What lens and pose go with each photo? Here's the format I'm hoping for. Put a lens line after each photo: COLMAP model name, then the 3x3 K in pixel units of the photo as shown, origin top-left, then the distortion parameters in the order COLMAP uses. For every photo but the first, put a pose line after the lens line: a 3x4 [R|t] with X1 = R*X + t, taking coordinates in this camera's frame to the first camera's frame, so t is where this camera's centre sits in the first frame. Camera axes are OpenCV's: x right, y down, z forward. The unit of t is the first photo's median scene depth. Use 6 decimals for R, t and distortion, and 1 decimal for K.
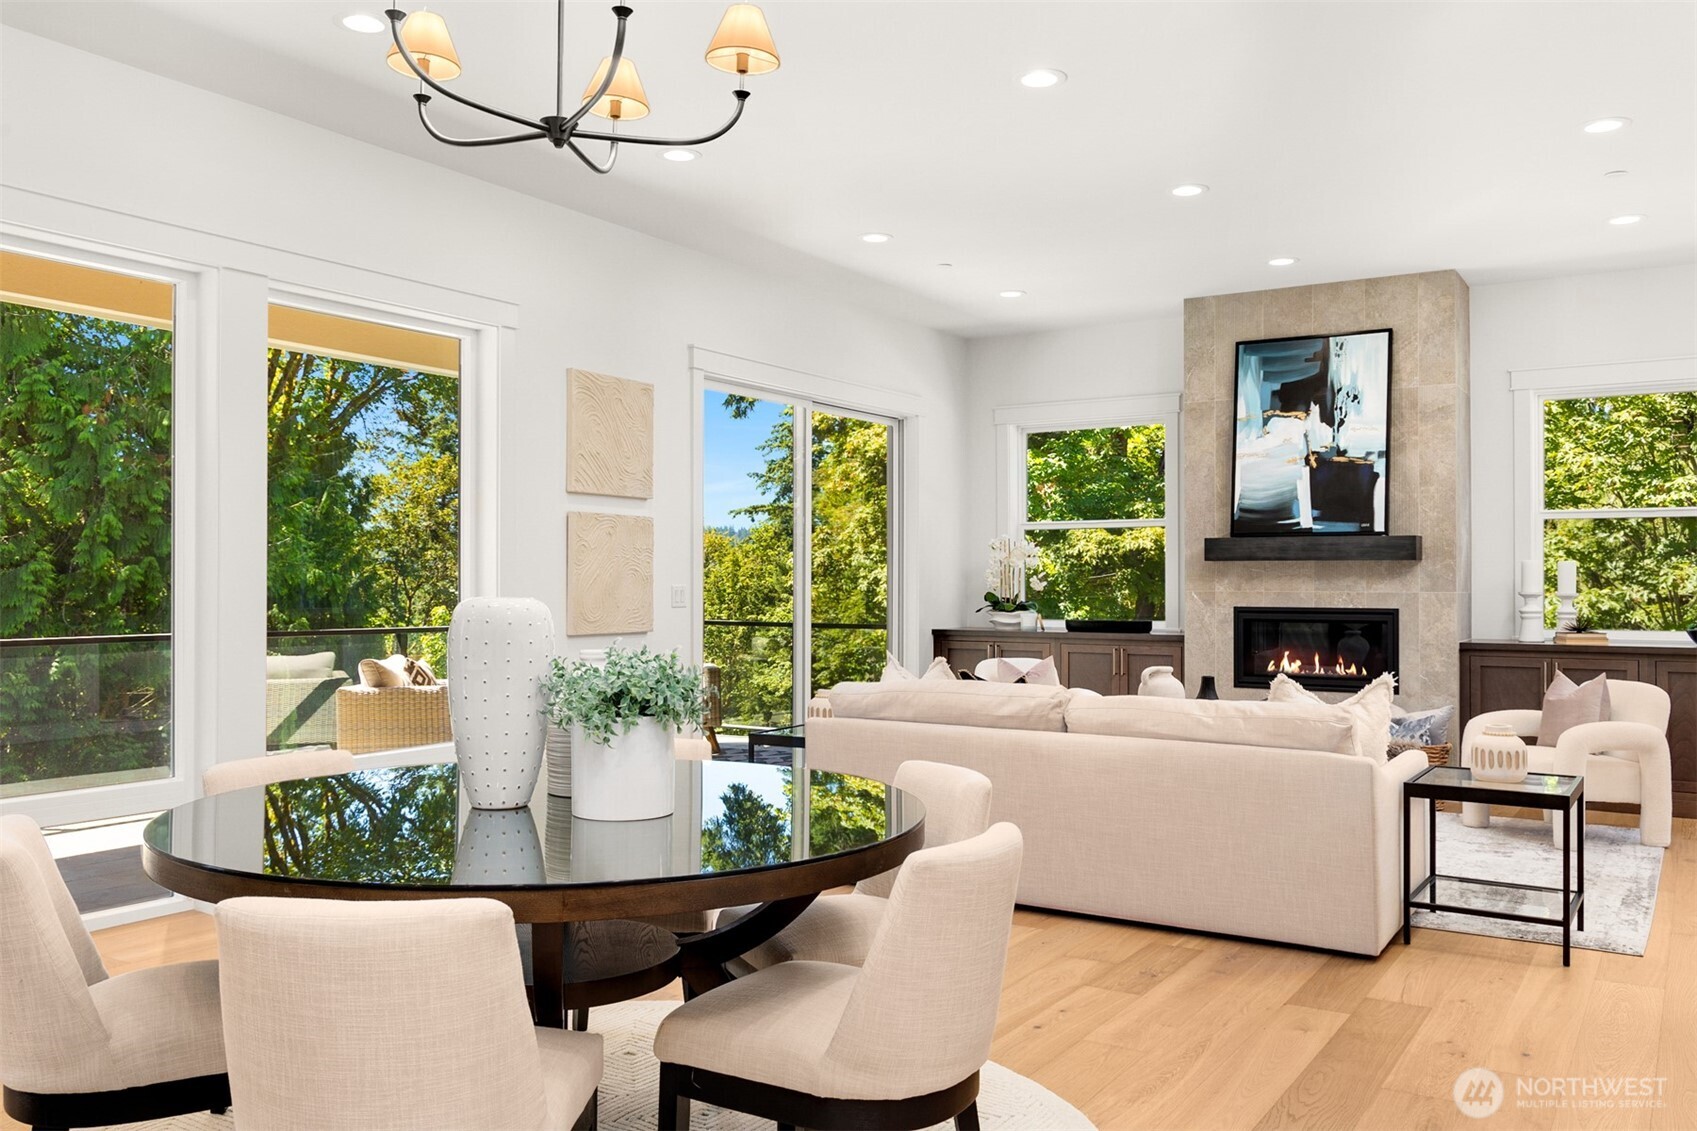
lens RADIAL K [[1367.9, 0, 848.5], [0, 1367.9, 565.5], [0, 0, 1]] dist [0.002448, 0.014584]
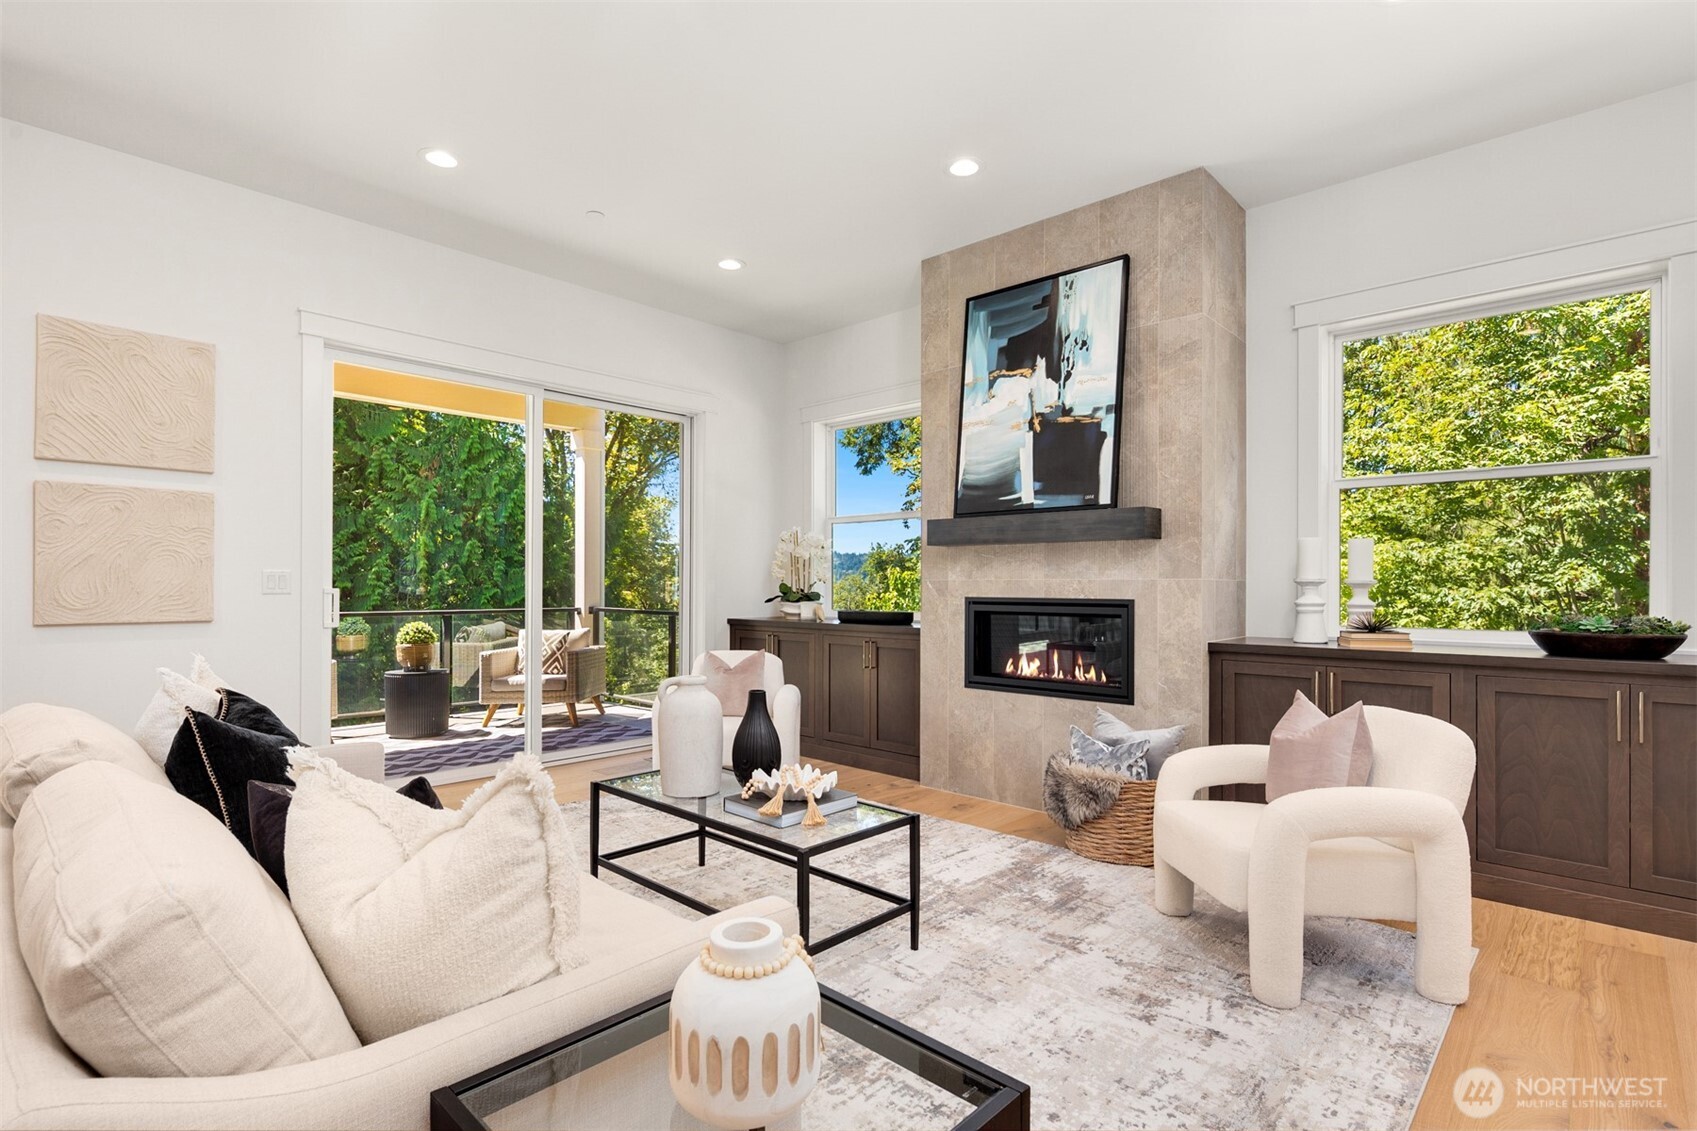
lens RADIAL K [[815.1, 0, 849.8], [0, 815.1, 584.9], [0, 0, 1]] dist [0.002556, -0.000222]
pose [[0.981620, 0.001064, -0.190846, 0.324176], [0.001291, 0.999925, 0.012214, 0.016494], [0.190844, -0.012236, 0.981544, 0.485971]]
